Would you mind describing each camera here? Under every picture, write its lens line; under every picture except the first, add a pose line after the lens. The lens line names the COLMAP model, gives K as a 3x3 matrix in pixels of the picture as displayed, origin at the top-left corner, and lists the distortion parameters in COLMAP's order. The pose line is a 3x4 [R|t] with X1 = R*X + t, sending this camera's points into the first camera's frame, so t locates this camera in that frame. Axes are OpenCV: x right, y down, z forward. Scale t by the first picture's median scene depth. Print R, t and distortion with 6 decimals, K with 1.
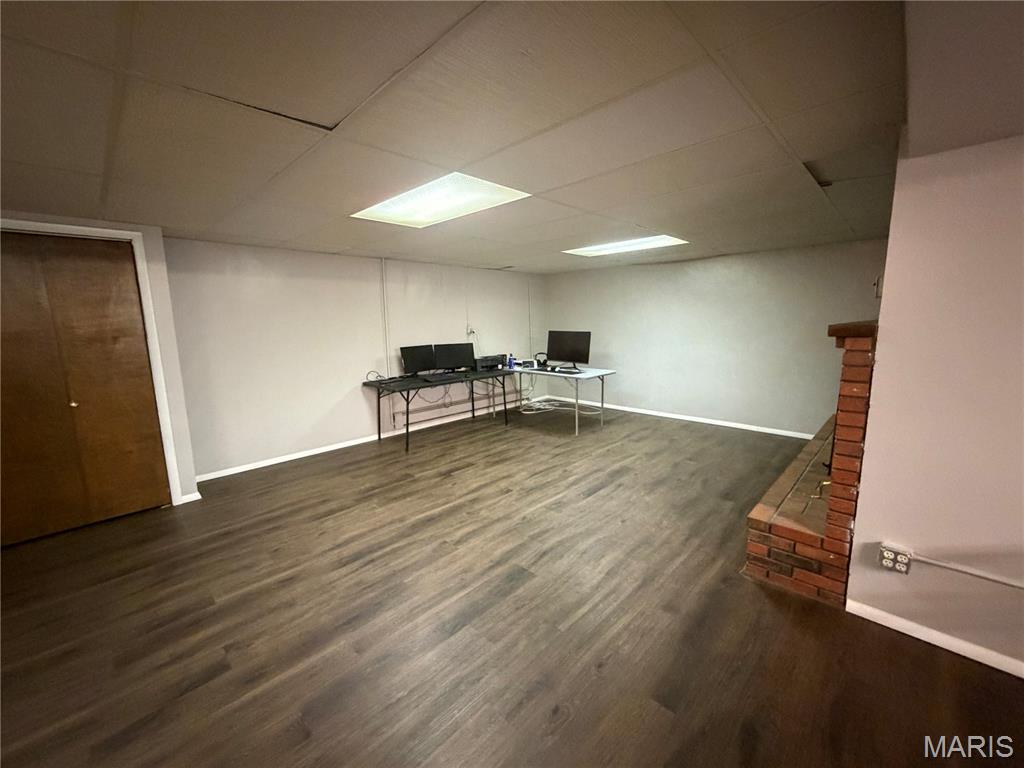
lens RADIAL K [[407.7, 0, 509.6], [0, 407.7, 382.7], [0, 0, 1]] dist [-0.000073, -0.000006]
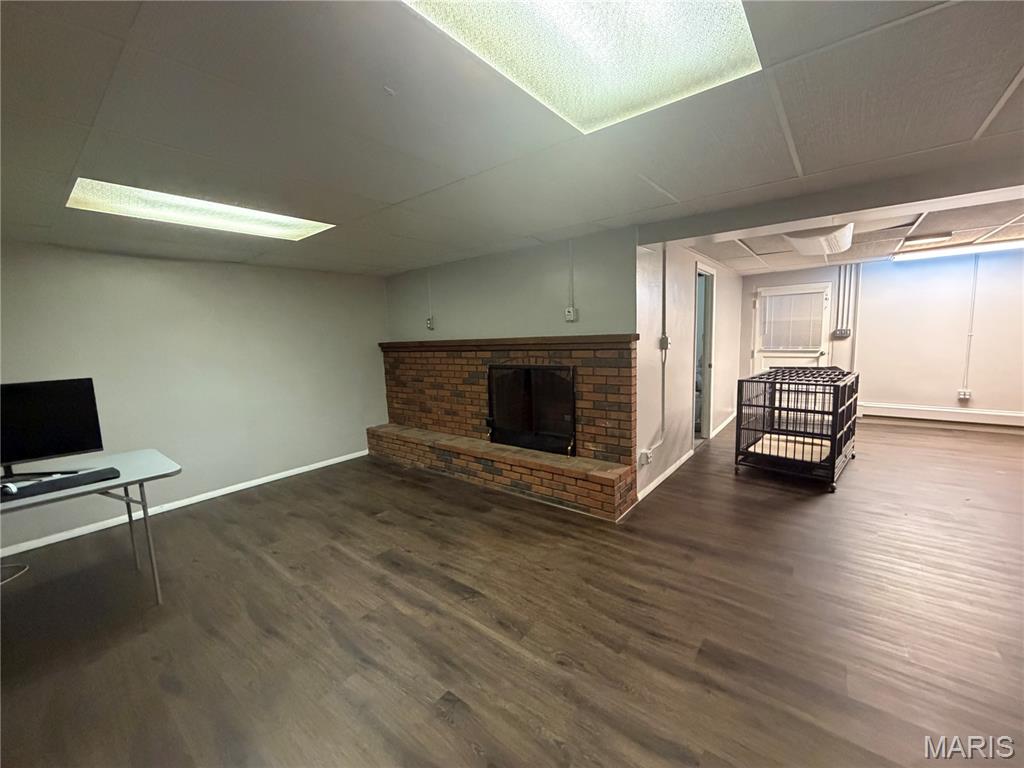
lens RADIAL K [[407.7, 0, 509.6], [0, 407.7, 382.7], [0, 0, 1]] dist [-0.000073, -0.000006]
pose [[-0.098639, -0.097951, 0.990291, -0.418731], [0.189429, 0.975099, 0.115316, -0.123882], [-0.976927, 0.198965, -0.077629, 0.862468]]
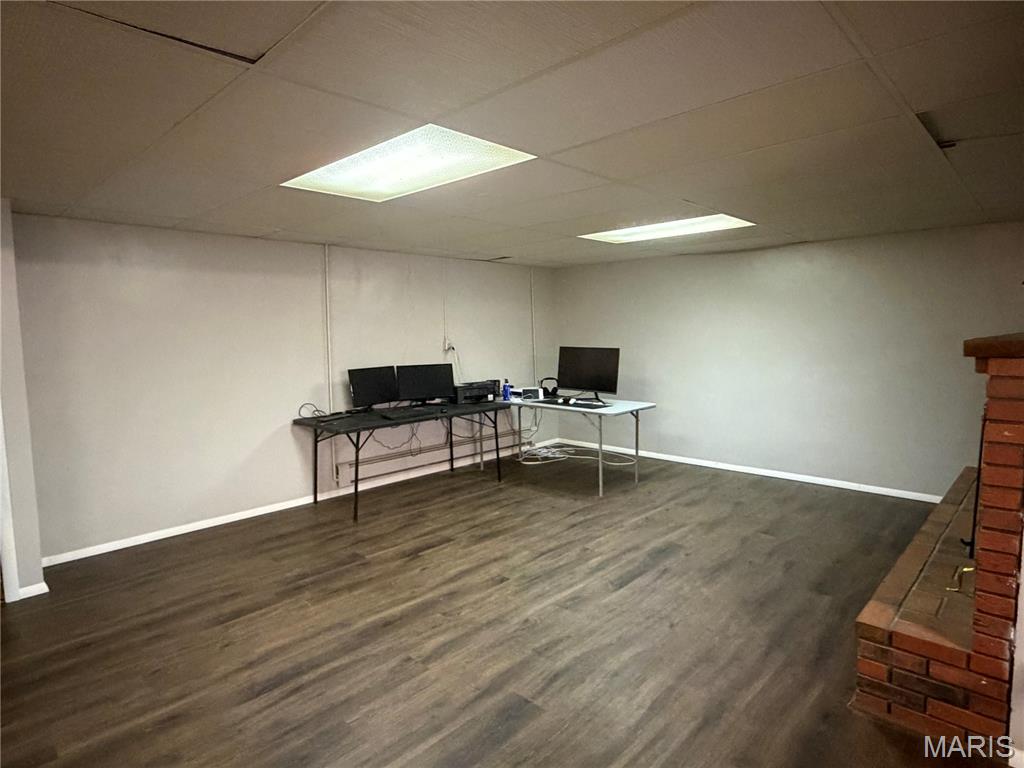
lens RADIAL K [[575.3, 0, 508.8], [0, 575.3, 384.2], [0, 0, 1]] dist [-0.001690, 0.000461]
pose [[0.999952, 0.002330, 0.009497, -0.002319], [-0.001747, 0.998145, -0.060864, -0.002803], [-0.009621, 0.060844, 0.998101, 0.017074]]
